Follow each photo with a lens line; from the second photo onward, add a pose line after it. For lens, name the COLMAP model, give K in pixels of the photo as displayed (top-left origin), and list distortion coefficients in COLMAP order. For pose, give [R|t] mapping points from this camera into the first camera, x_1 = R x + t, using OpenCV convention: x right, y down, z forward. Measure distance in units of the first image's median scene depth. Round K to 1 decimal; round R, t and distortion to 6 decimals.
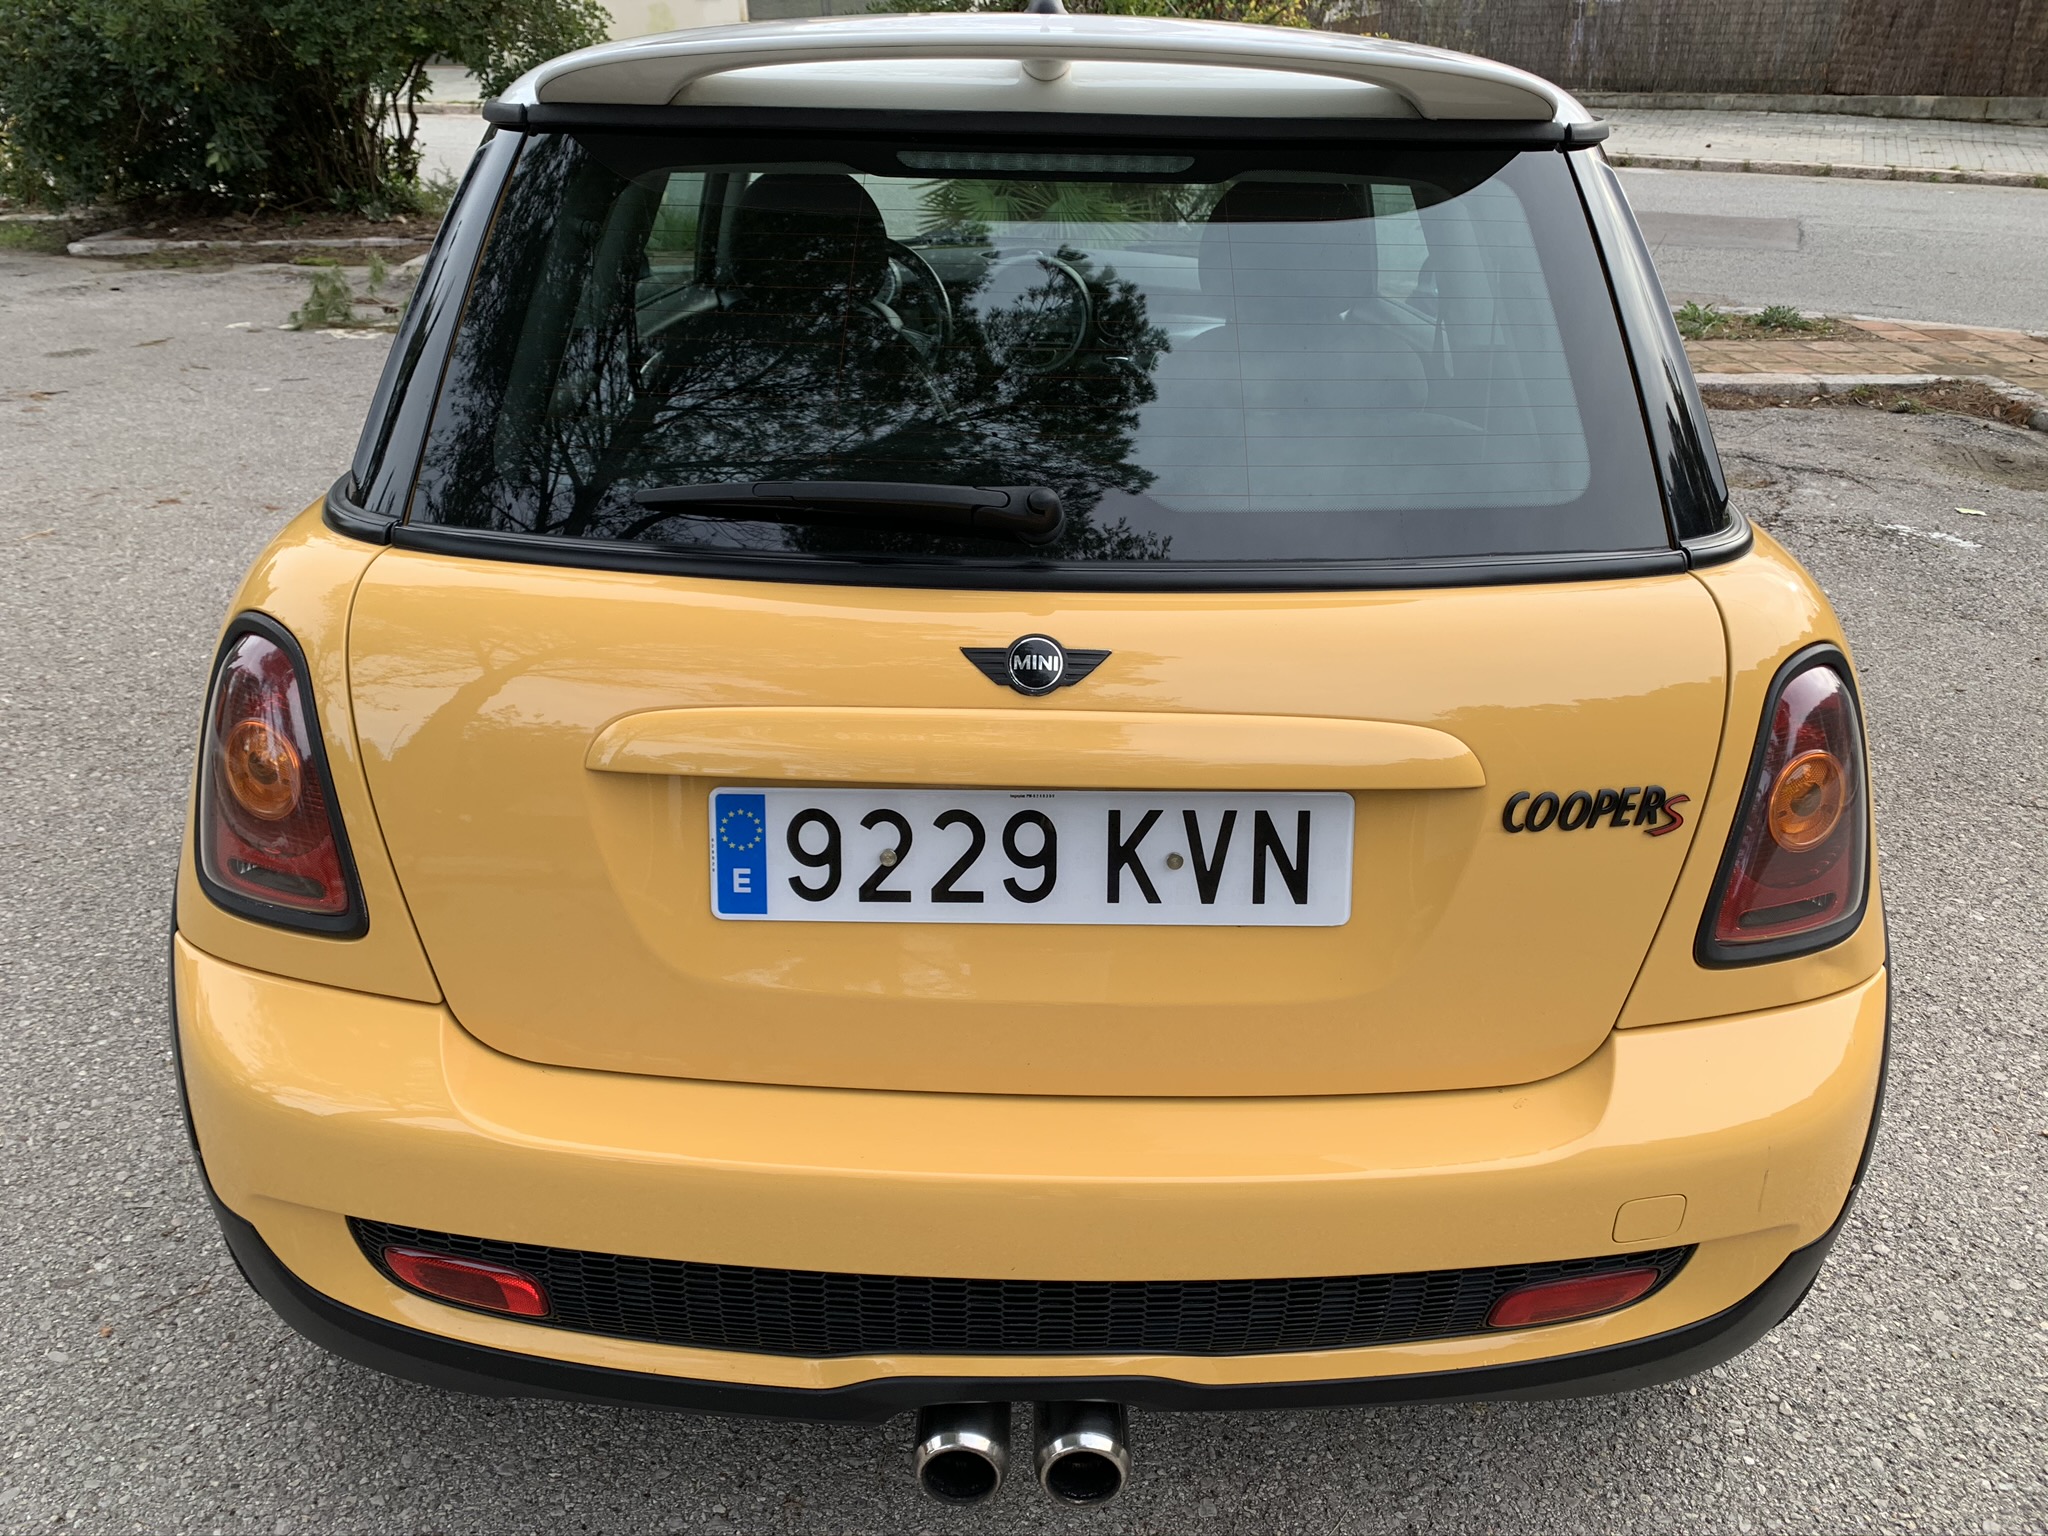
lens RADIAL K [[1577.0, 0, 1004.8], [0, 1577.0, 747.2], [0, 0, 1]] dist [0.018370, -0.020191]
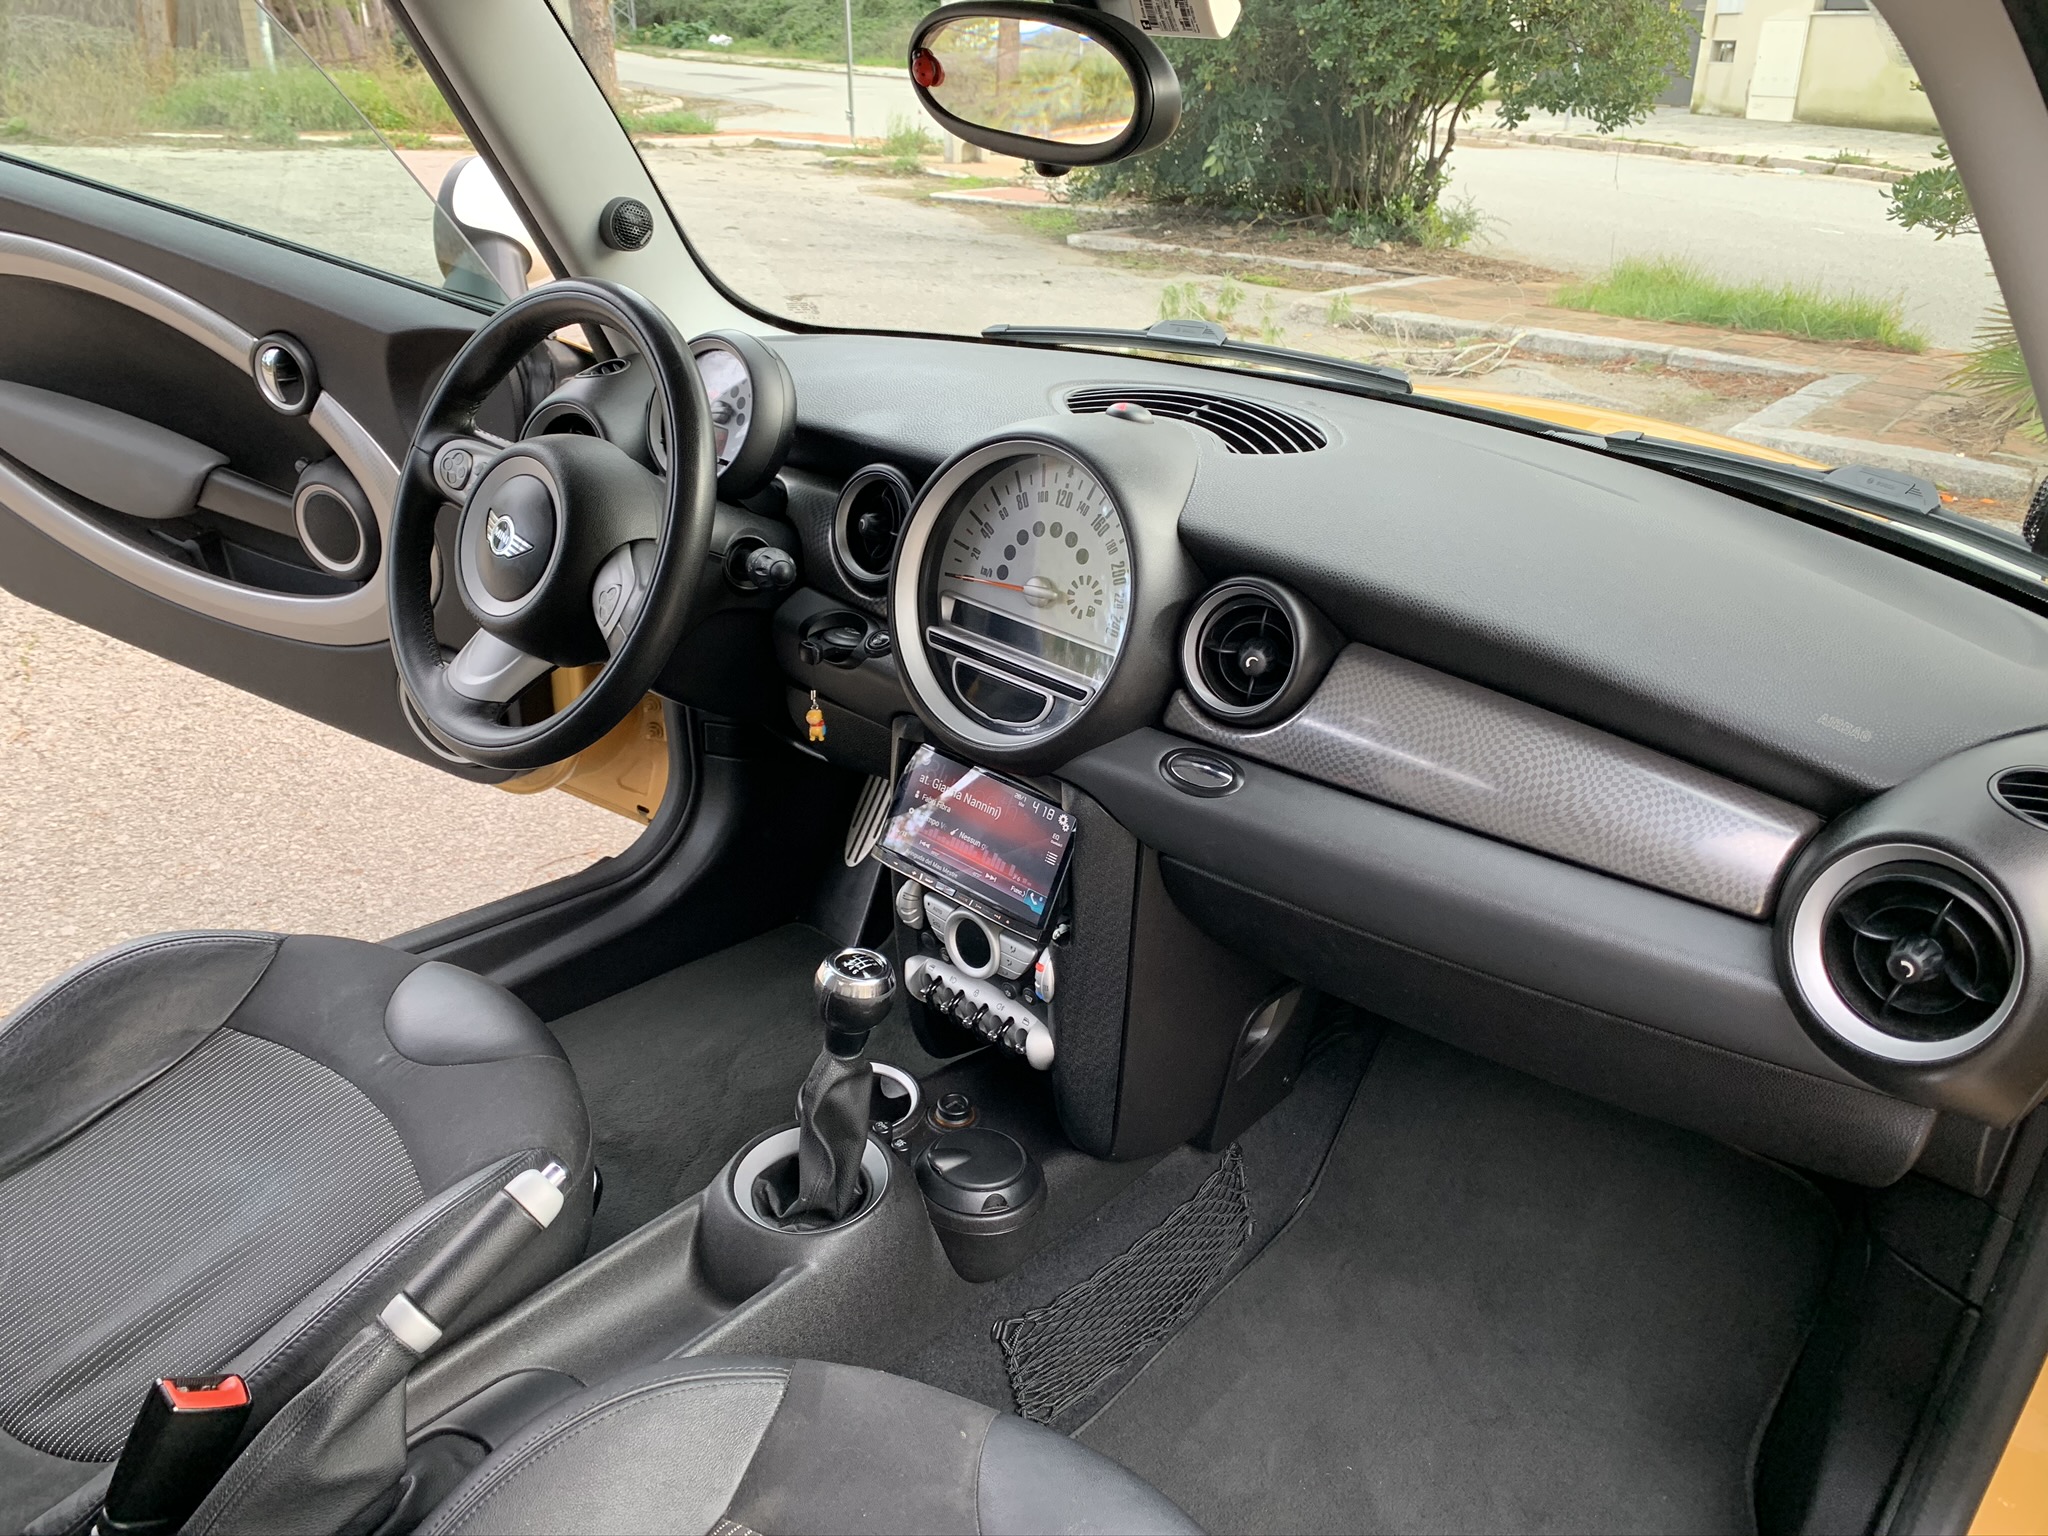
lens RADIAL K [[1577.0, 0, 1054.3], [0, 1577.0, 725.9], [0, 0, 1]] dist [0.018370, -0.020191]
pose [[0.760992, 0.286307, -0.582169, 0.178903], [-0.308511, 0.949100, 0.063486, -0.207269], [0.570713, 0.131293, 0.810586, 0.562557]]
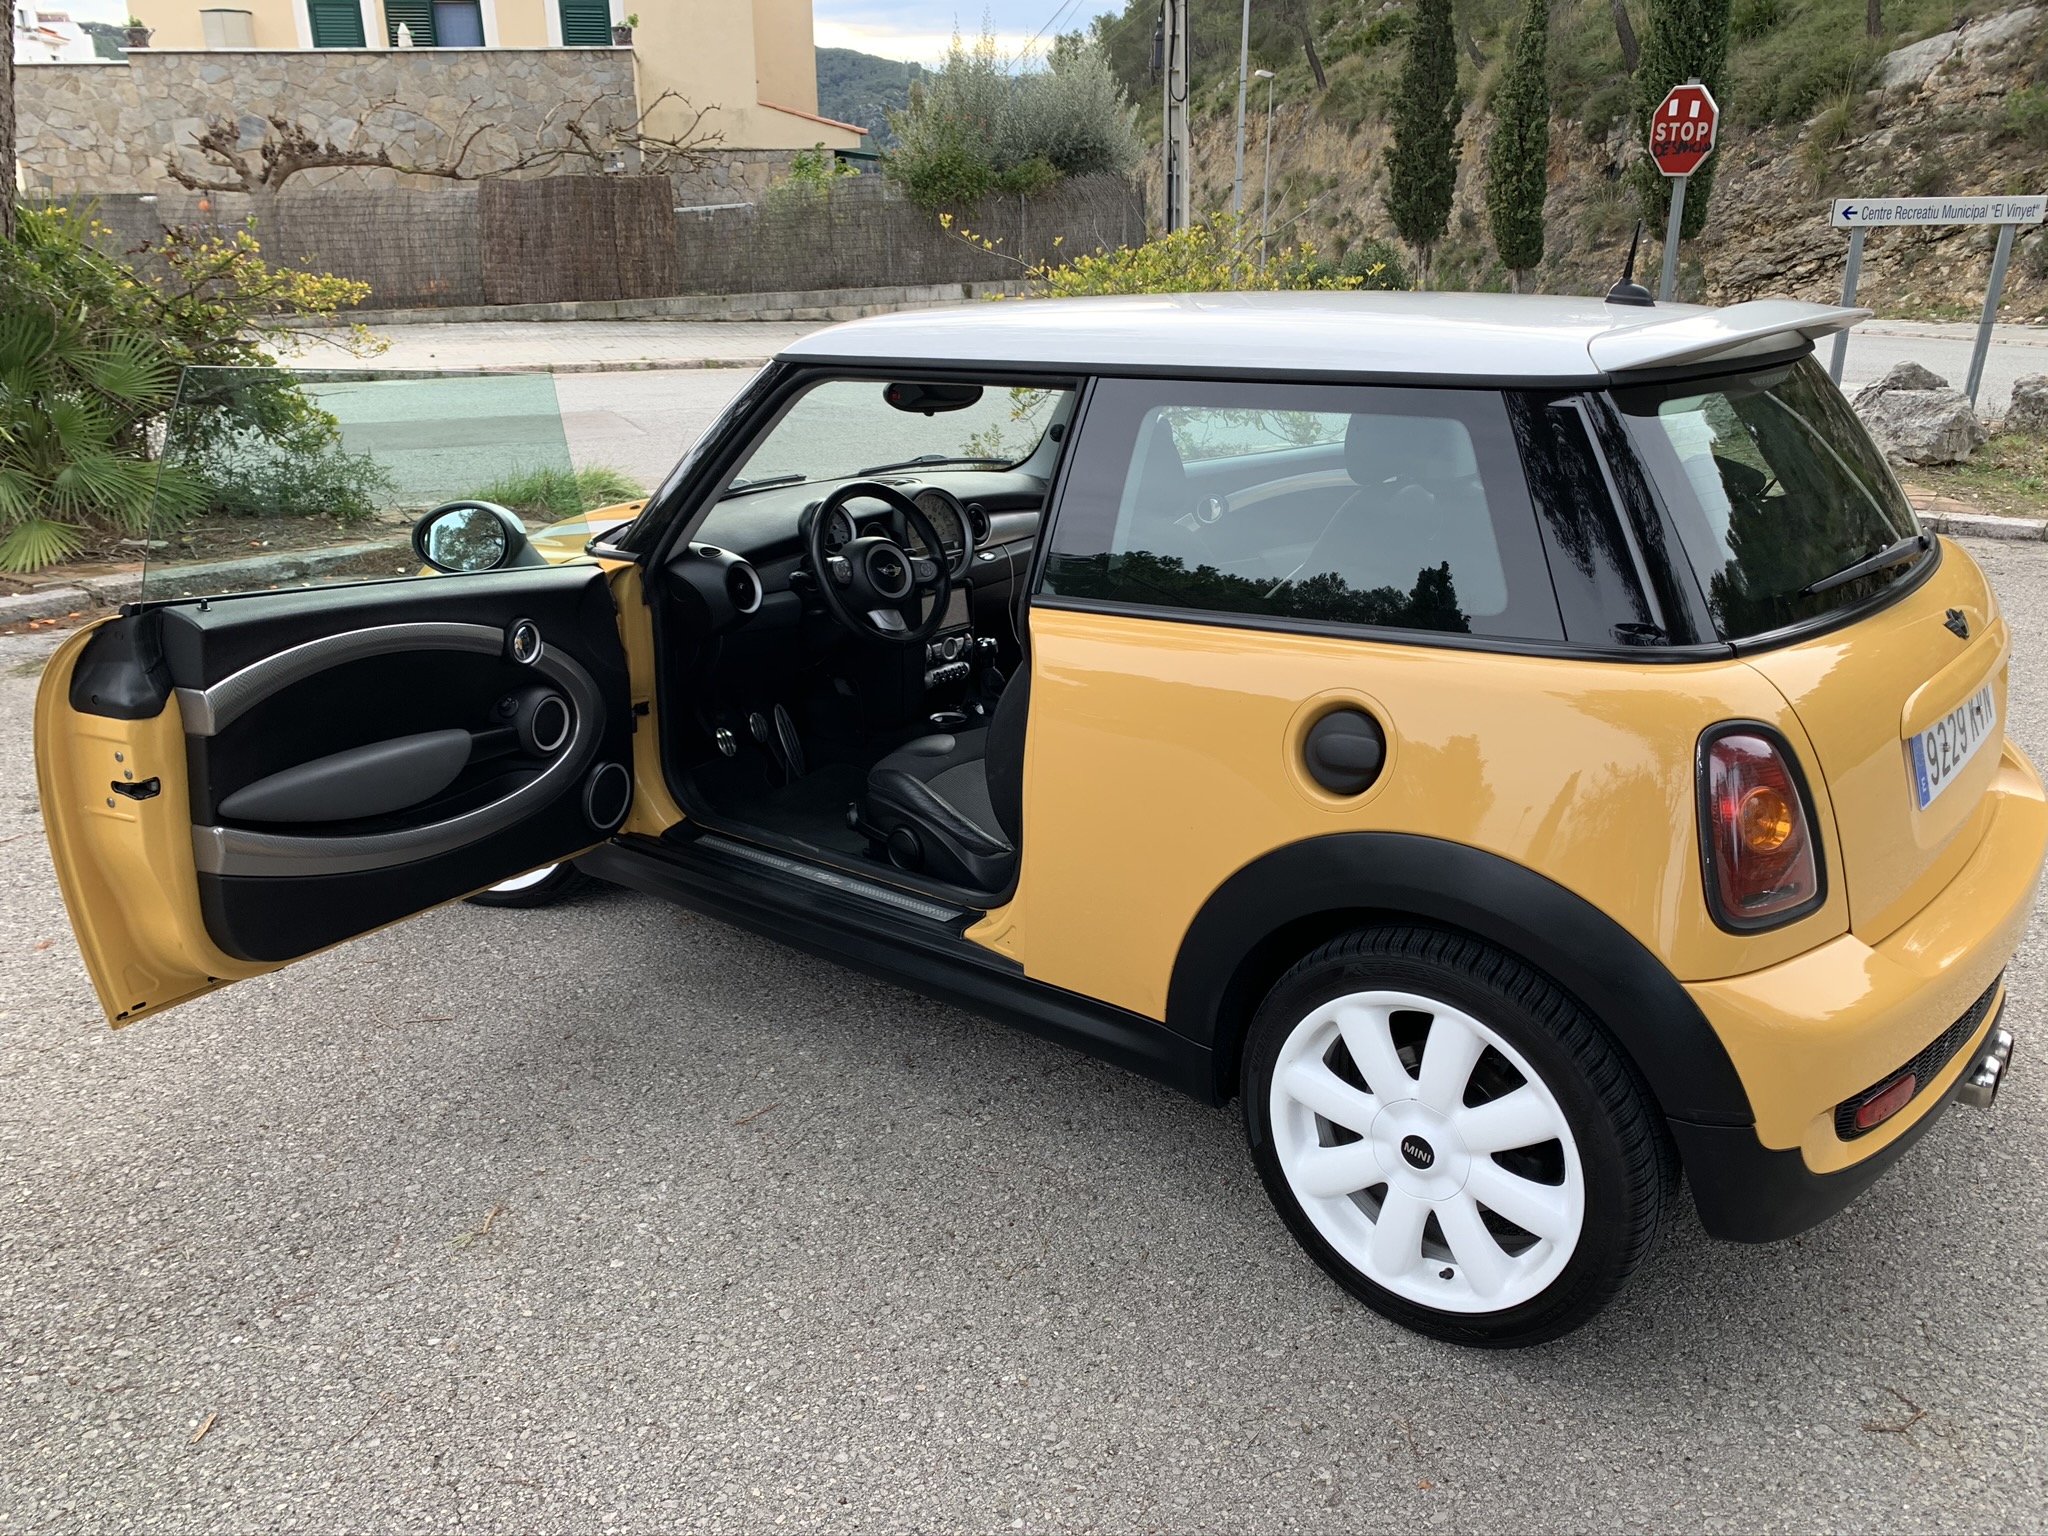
lens RADIAL K [[1577.0, 0, 990.7], [0, 1577.0, 769.7], [0, 0, 1]] dist [0.018370, -0.020191]
pose [[0.641467, -0.264579, 0.720082, -0.648194], [0.338221, 0.940033, 0.044100, -0.112682], [-0.688569, 0.215258, 0.692486, 0.156929]]
